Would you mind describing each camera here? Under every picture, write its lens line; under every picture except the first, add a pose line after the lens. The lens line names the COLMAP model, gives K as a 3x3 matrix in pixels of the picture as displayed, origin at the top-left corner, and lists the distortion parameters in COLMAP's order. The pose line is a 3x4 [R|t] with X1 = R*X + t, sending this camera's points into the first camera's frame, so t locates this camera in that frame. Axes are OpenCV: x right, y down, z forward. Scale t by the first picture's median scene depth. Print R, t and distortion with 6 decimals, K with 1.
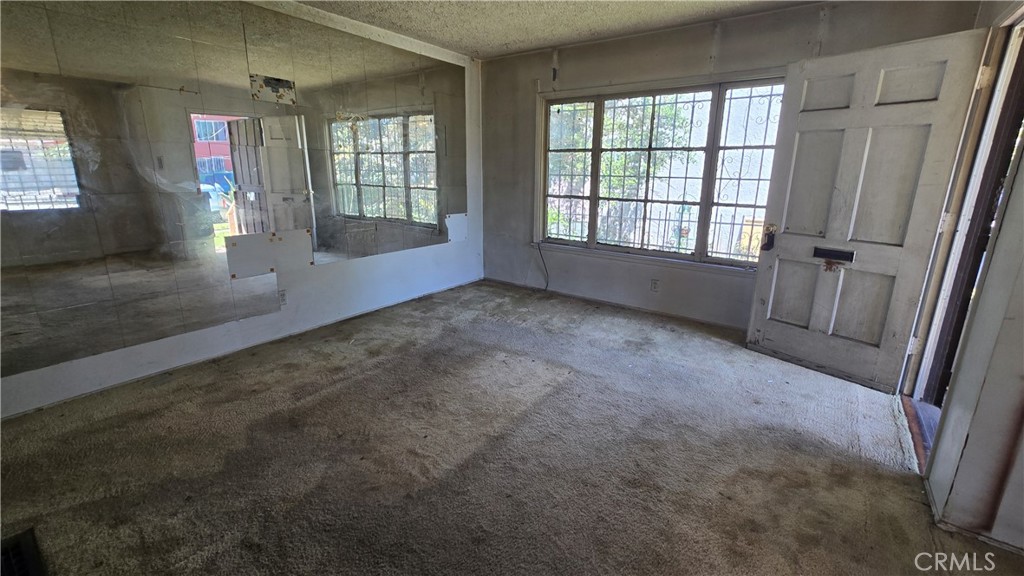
lens RADIAL K [[422.4, 0, 525.0], [0, 422.4, 288.5], [0, 0, 1]] dist [-0.014140, 0.004789]
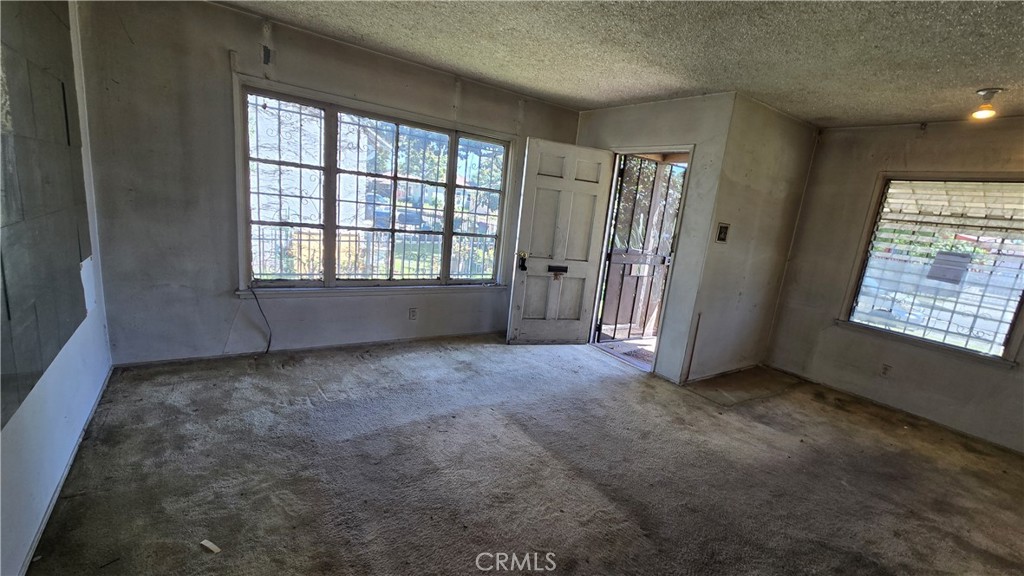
lens RADIAL K [[423.9, 0, 510.6], [0, 423.9, 317.0], [0, 0, 1]] dist [-0.040278, 0.000025]
pose [[0.319595, -0.199617, 0.926289, -0.612378], [0.154917, 0.975412, 0.156753, -0.134256], [-0.934805, 0.093400, 0.342661, 0.468130]]
